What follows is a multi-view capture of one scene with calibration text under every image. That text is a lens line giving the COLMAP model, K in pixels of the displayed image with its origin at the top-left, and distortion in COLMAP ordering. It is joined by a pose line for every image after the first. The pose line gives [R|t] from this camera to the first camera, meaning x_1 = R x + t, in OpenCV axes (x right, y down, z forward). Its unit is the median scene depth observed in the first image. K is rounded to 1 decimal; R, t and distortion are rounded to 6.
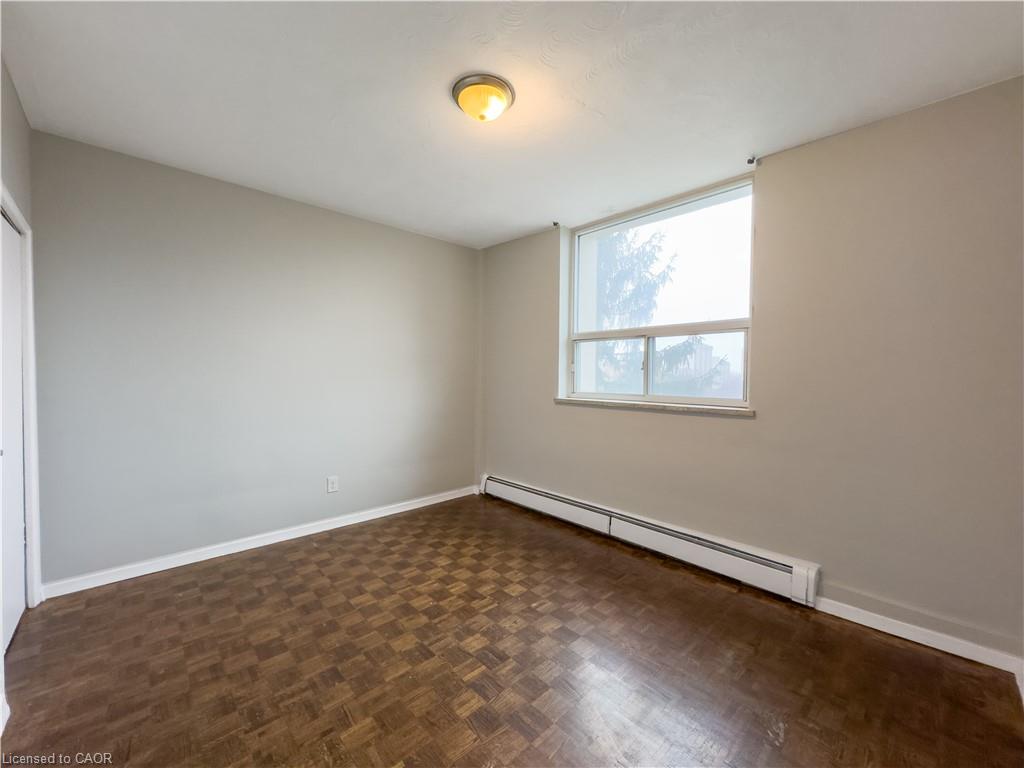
lens RADIAL K [[408.7, 0, 510.7], [0, 408.7, 379.0], [0, 0, 1]] dist [-0.002535, 0.000007]
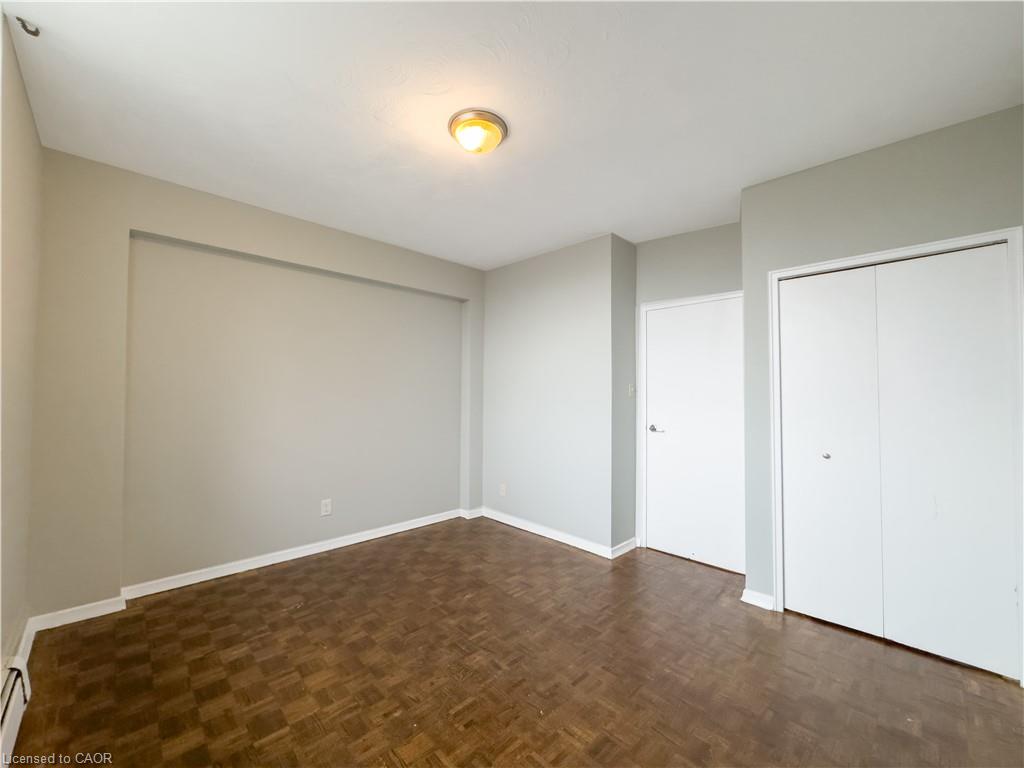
lens RADIAL K [[408.7, 0, 513.5], [0, 408.7, 388.8], [0, 0, 1]] dist [-0.002535, 0.000007]
pose [[-0.999375, -0.010888, -0.033642, -0.089405], [-0.010768, 0.999935, -0.003738, -0.019788], [0.033680, -0.003373, -0.999427, 1.360277]]
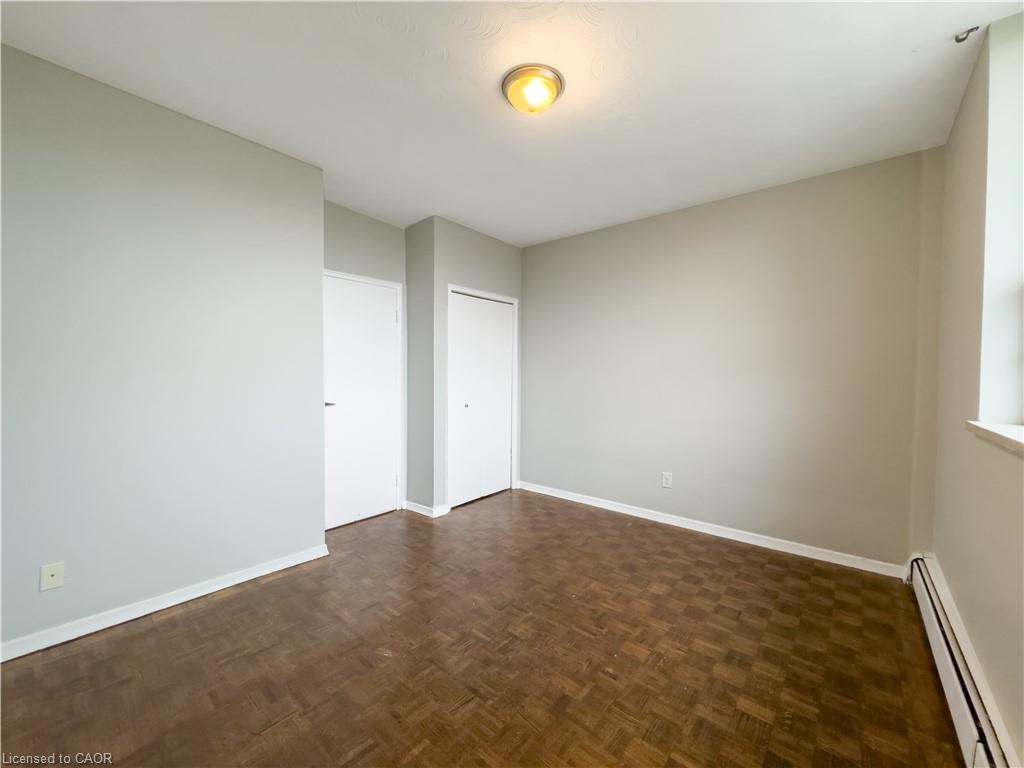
lens RADIAL K [[408.7, 0, 514.7], [0, 408.7, 383.2], [0, 0, 1]] dist [-0.002535, 0.000007]
pose [[0.129764, 0.019353, -0.991356, 0.615276], [-0.019409, 0.999668, 0.016975, 0.004761], [0.991355, 0.017038, 0.130097, 0.561798]]
